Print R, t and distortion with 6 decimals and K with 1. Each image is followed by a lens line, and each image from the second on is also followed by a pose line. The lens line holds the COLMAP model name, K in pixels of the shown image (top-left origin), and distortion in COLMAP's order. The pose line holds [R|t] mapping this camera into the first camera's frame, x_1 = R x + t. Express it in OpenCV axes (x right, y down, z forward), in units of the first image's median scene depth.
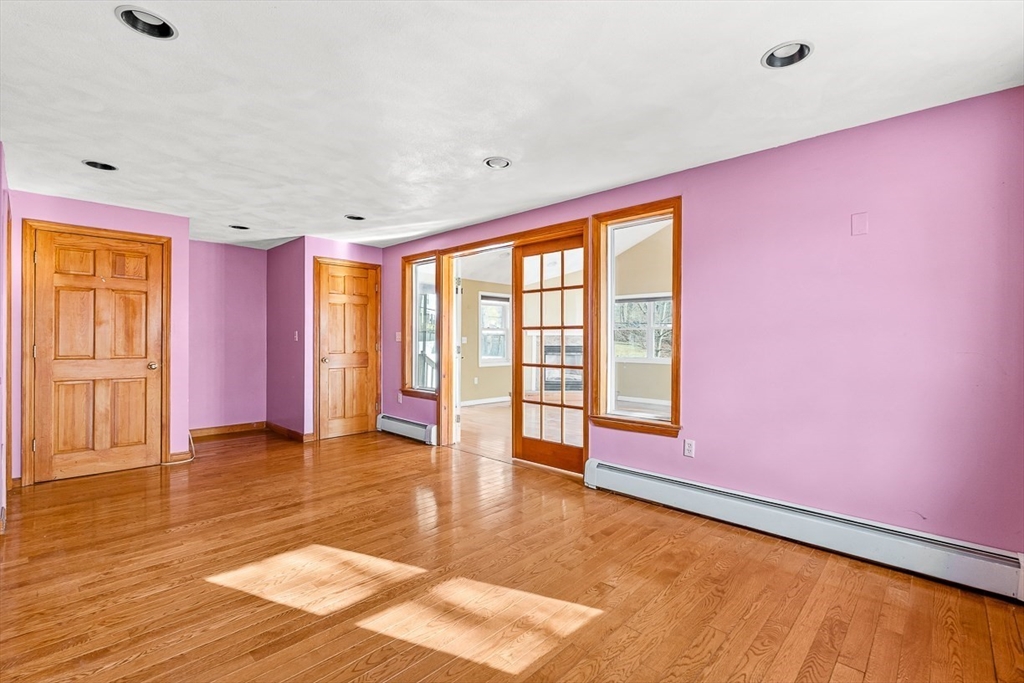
lens RADIAL K [[463.2, 0, 507.6], [0, 463.2, 340.5], [0, 0, 1]] dist [0.000802, -0.000011]
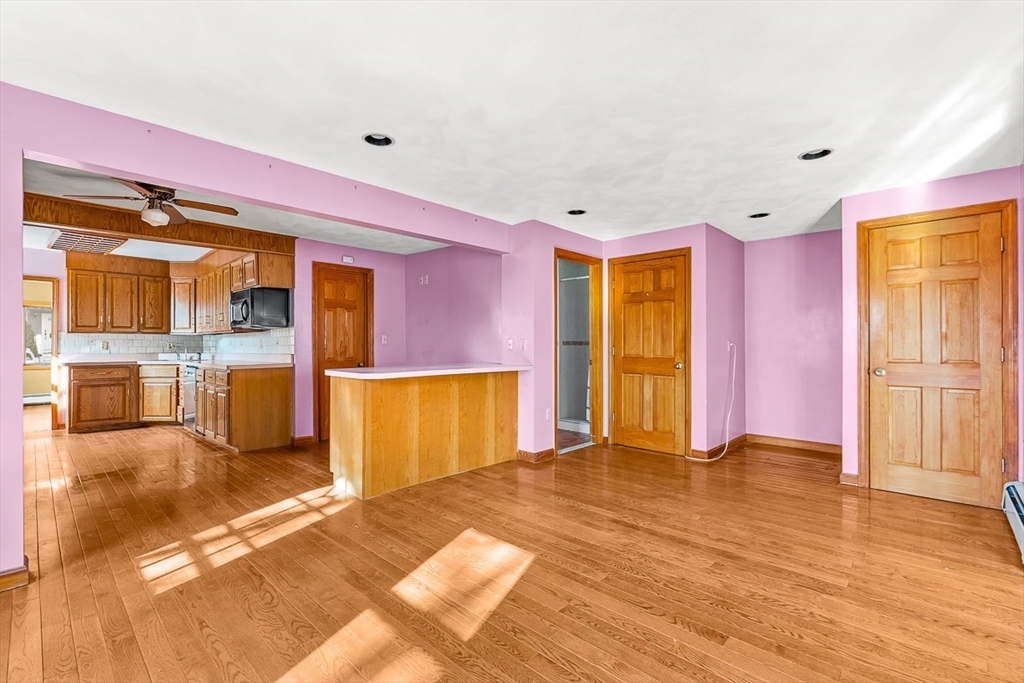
lens RADIAL K [[444.4, 0, 496.1], [0, 444.4, 343.0], [0, 0, 1]] dist [0.001029, 0.000550]
pose [[0.022432, -0.003444, -0.999742, 0.347518], [-0.001666, 0.999993, -0.003482, 0.006204], [0.999747, 0.001744, 0.022426, 0.643606]]
